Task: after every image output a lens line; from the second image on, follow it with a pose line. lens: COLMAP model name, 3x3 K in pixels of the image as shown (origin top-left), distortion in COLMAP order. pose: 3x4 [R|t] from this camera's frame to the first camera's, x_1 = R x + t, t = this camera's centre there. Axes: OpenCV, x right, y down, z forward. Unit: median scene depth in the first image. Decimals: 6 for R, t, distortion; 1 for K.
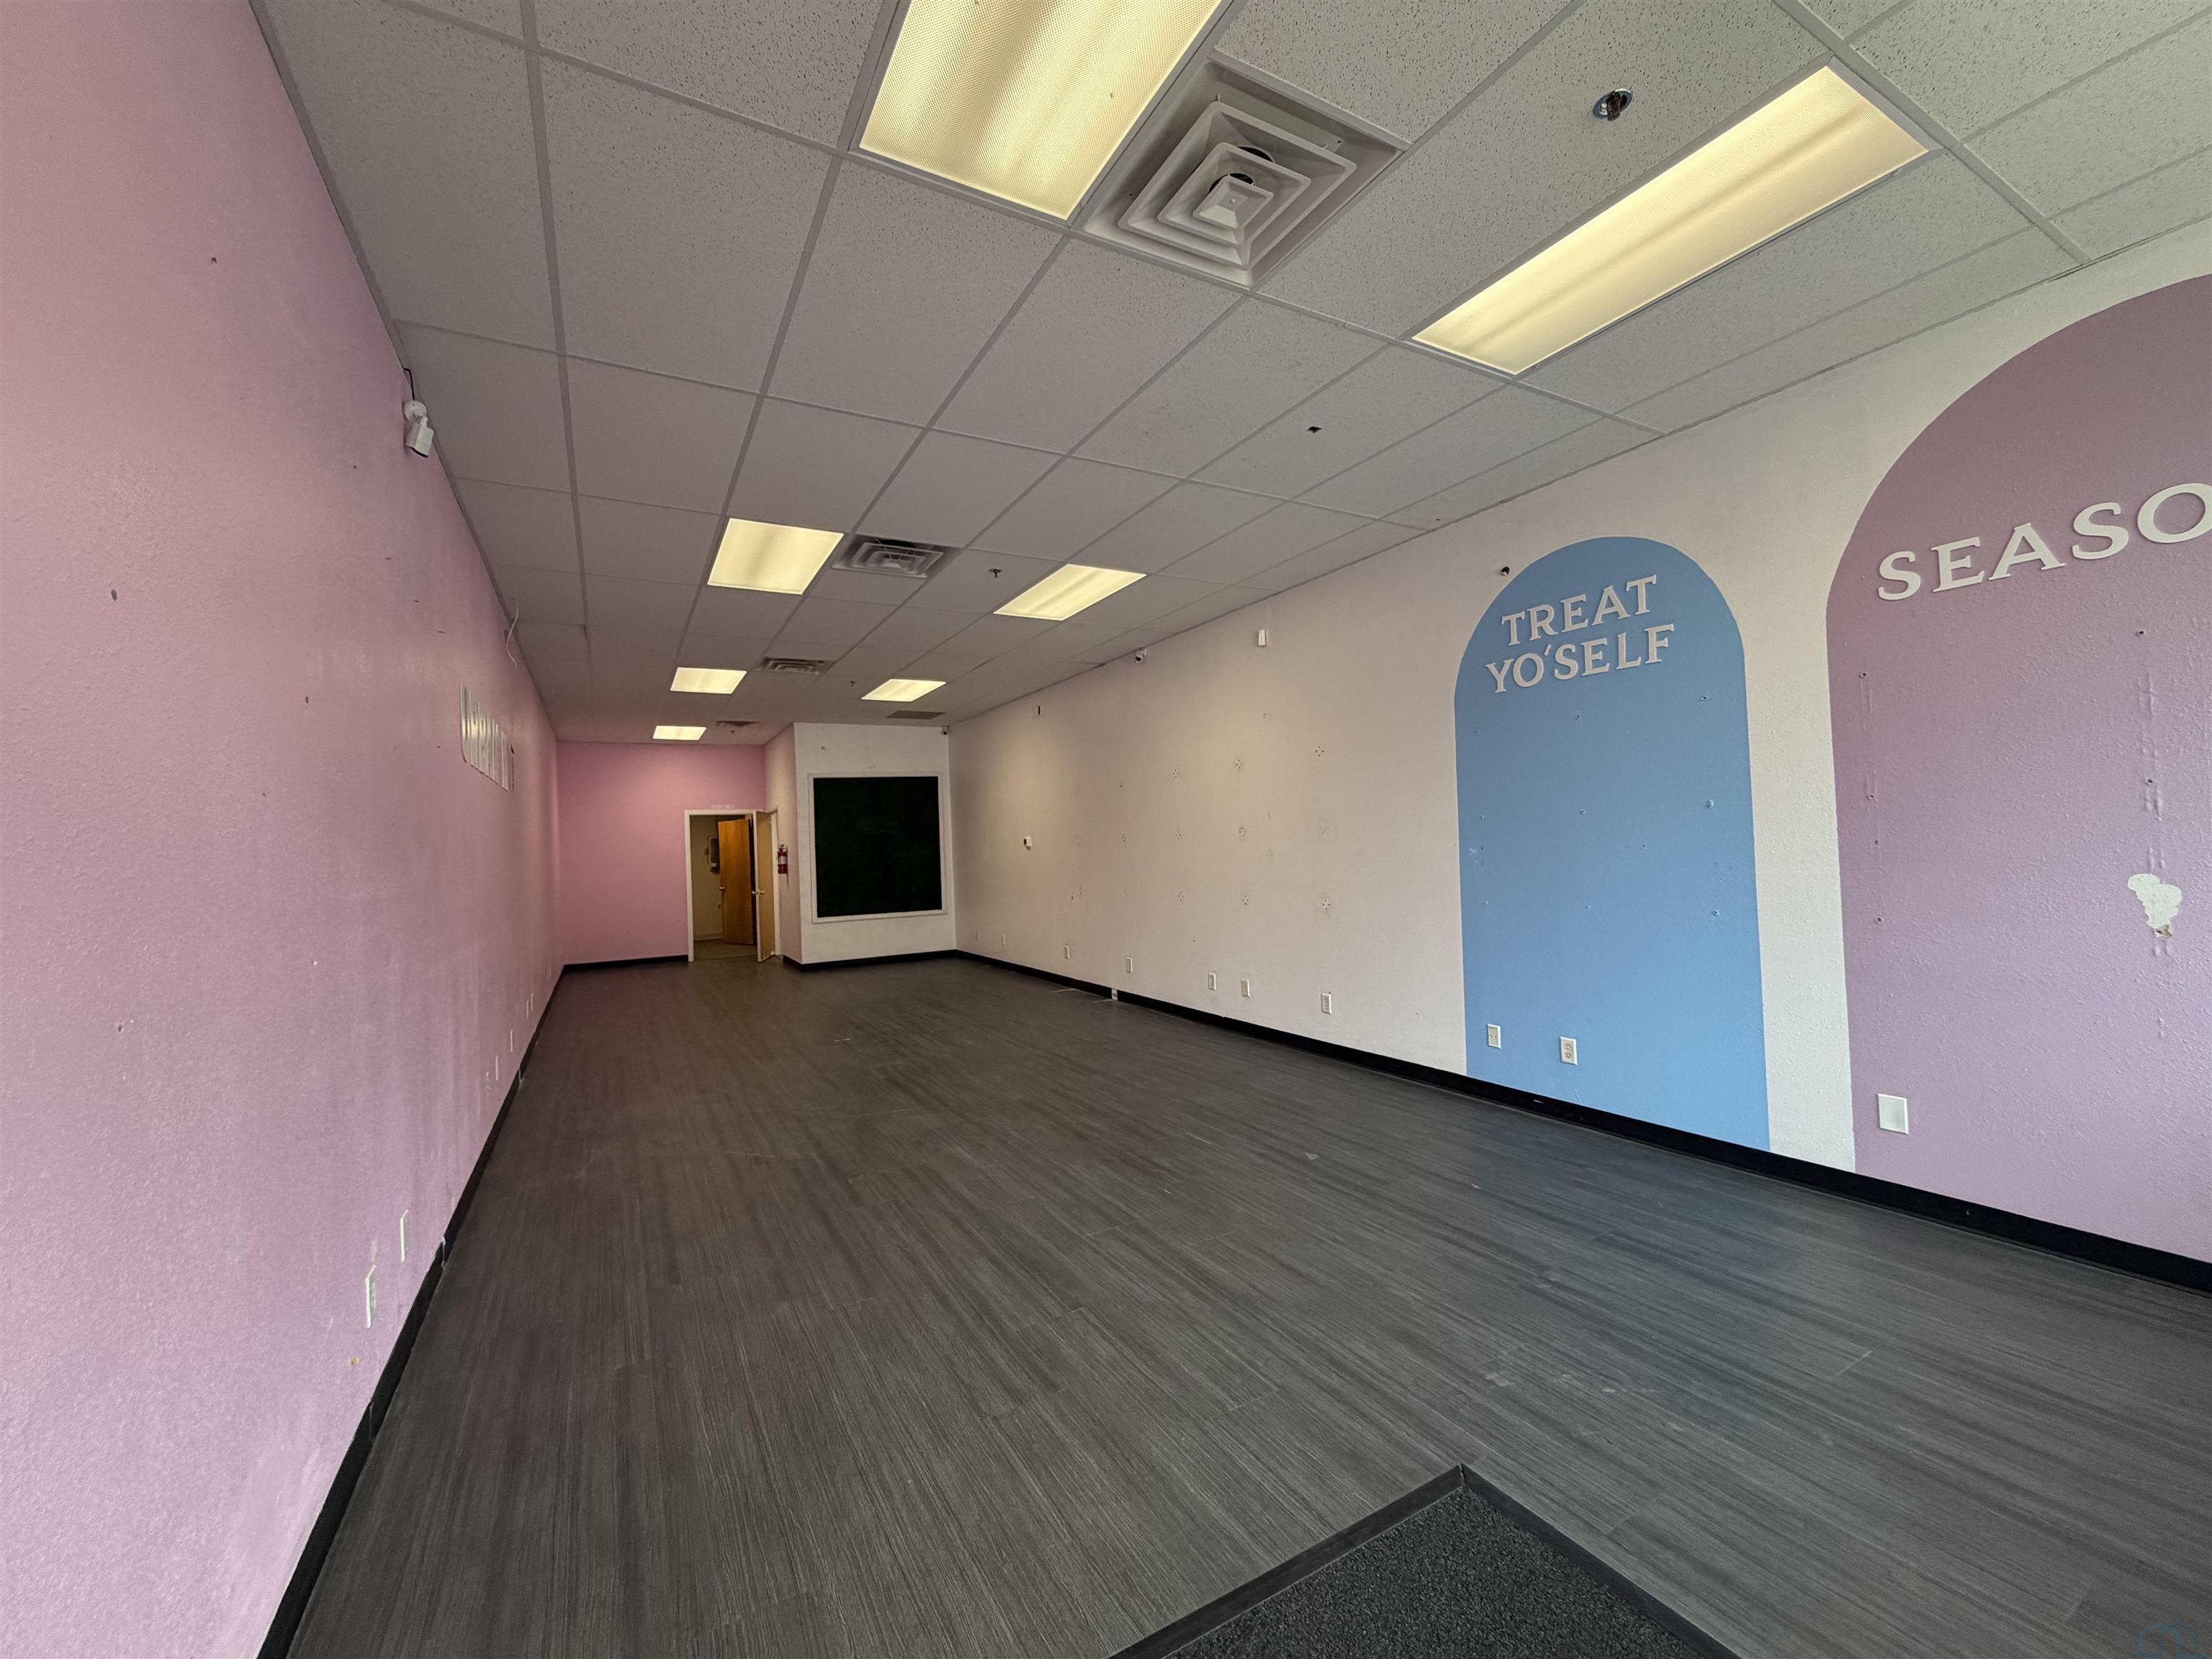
lens RADIAL K [[882.2, 0, 1099.5], [0, 882.2, 833.0], [0, 0, 1]] dist [0.003842, -0.000056]
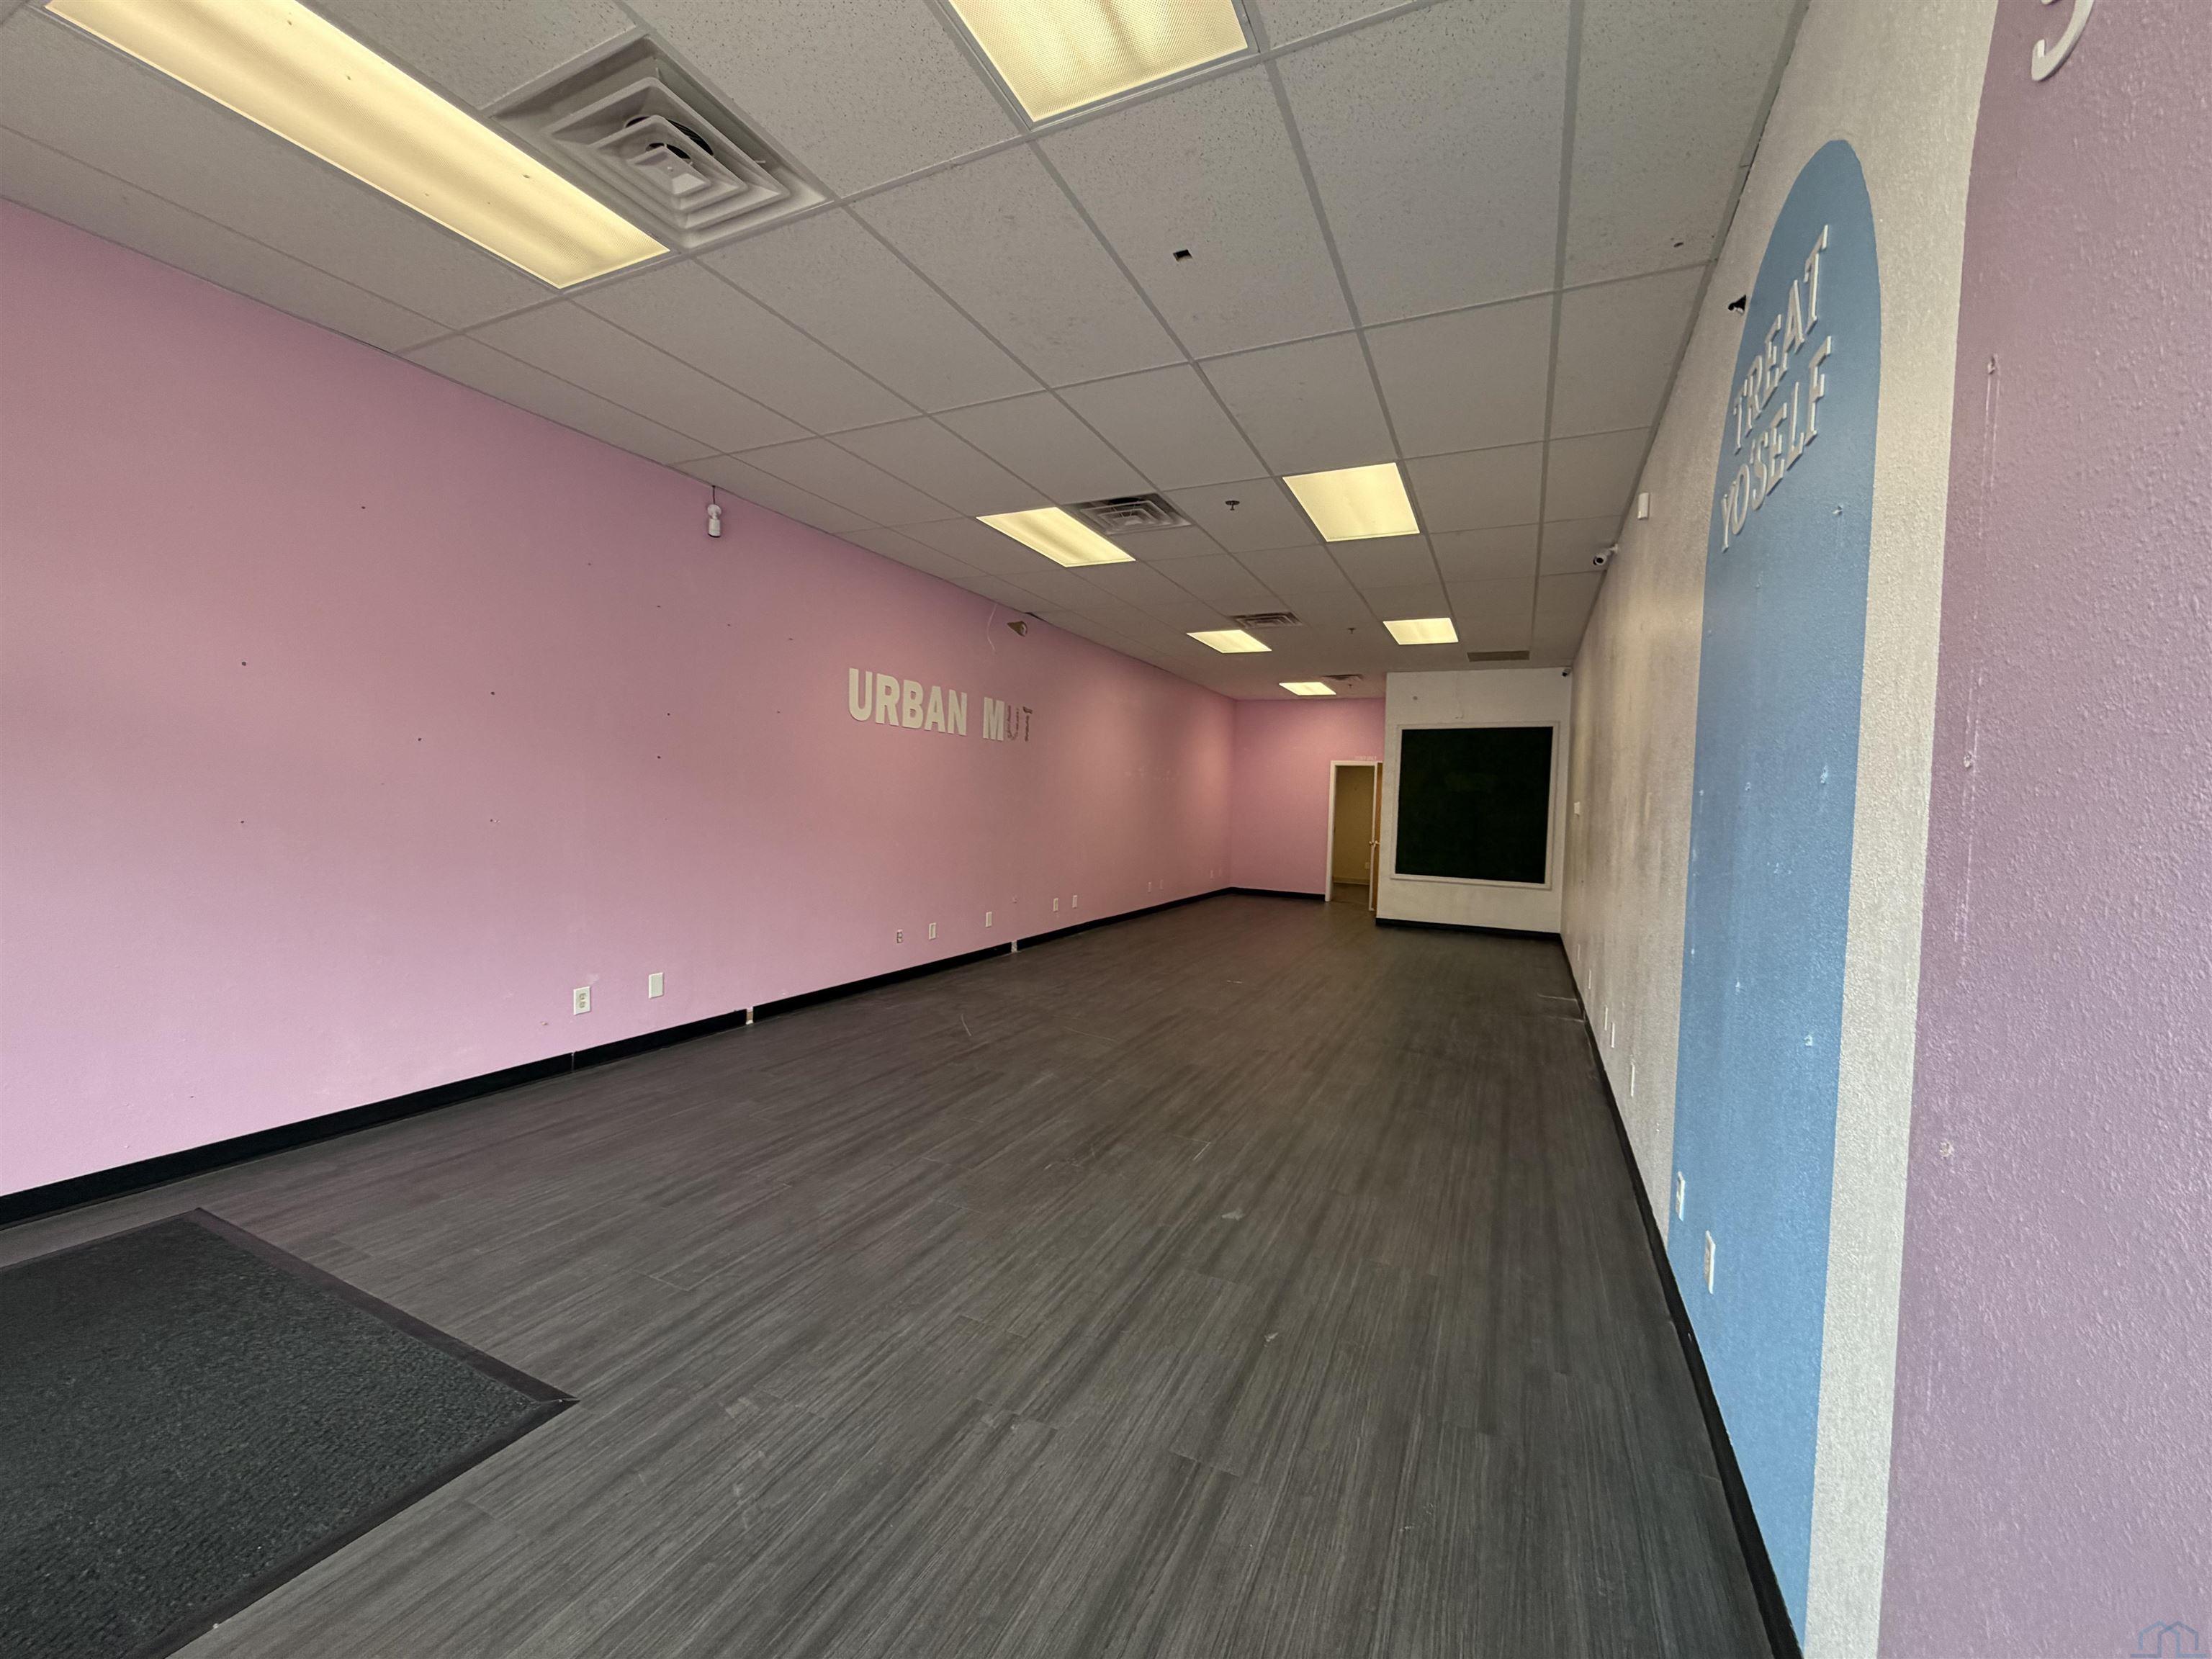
lens RADIAL K [[882.2, 0, 1097.4], [0, 882.2, 833.0], [0, 0, 1]] dist [0.003842, -0.000056]
pose [[0.574824, 0.086737, -0.813667, 0.961435], [-0.043813, 0.996202, 0.075244, -0.025761], [0.817104, -0.007603, 0.576441, 0.570571]]
